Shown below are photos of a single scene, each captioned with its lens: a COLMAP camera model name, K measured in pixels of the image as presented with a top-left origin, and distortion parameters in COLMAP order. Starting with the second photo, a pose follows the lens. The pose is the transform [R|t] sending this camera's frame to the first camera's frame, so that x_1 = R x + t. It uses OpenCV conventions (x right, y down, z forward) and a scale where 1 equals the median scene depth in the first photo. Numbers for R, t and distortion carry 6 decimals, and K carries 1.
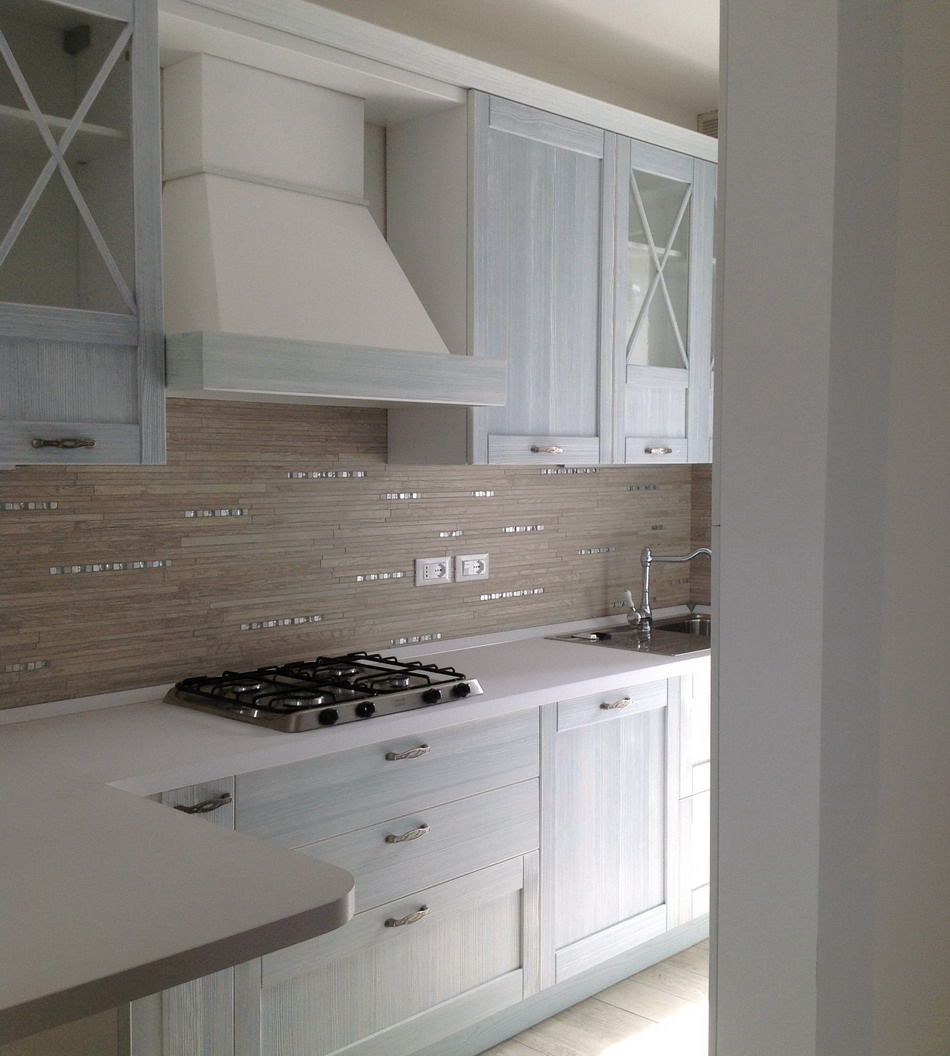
lens RADIAL K [[1202.8, 0, 475.0], [0, 1202.8, 528.0], [0, 0, 1]] dist [0.211544, -0.523955]
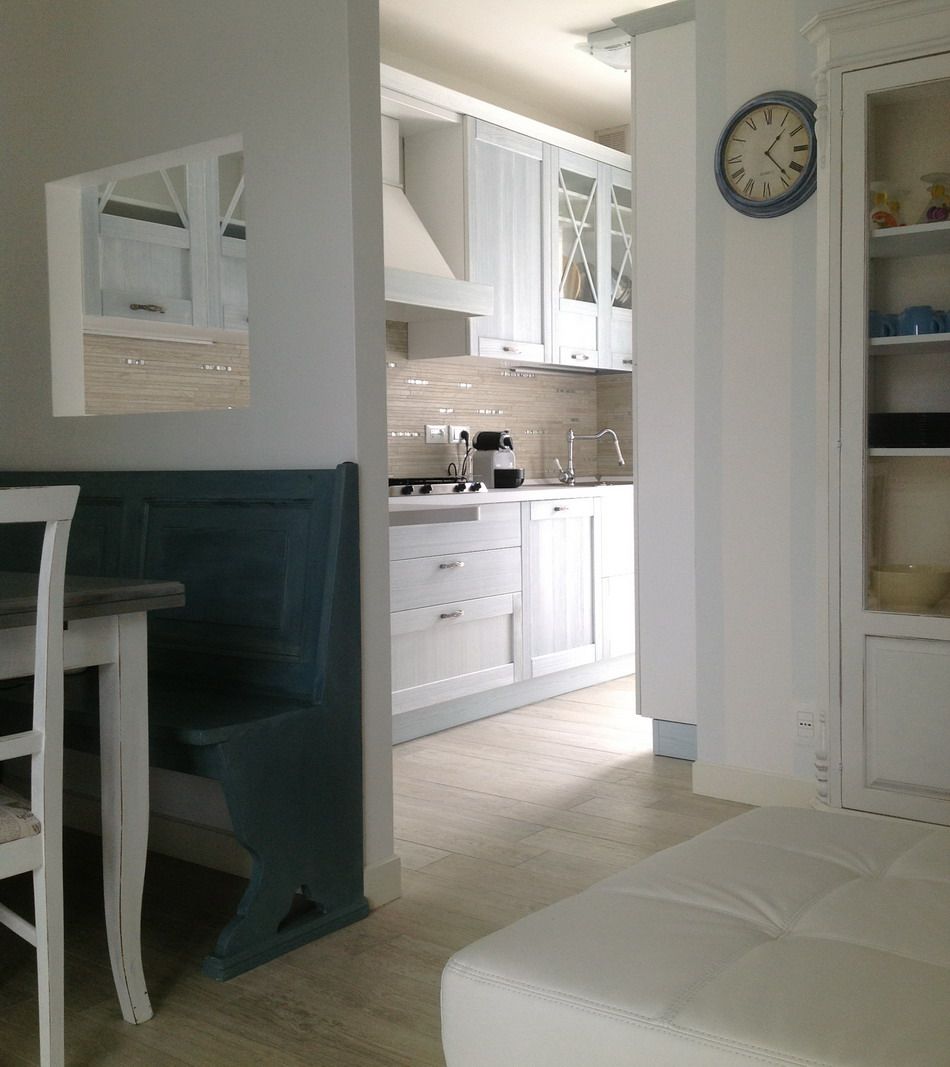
lens RADIAL K [[1248.8, 0, 475.0], [0, 1248.8, 533.5], [0, 0, 1]] dist [0.083579, -0.001212]
pose [[0.992633, -0.018480, 0.119742, -0.173514], [0.019193, 0.999804, -0.004807, 0.165858], [-0.119630, 0.007070, 0.992793, -0.535003]]
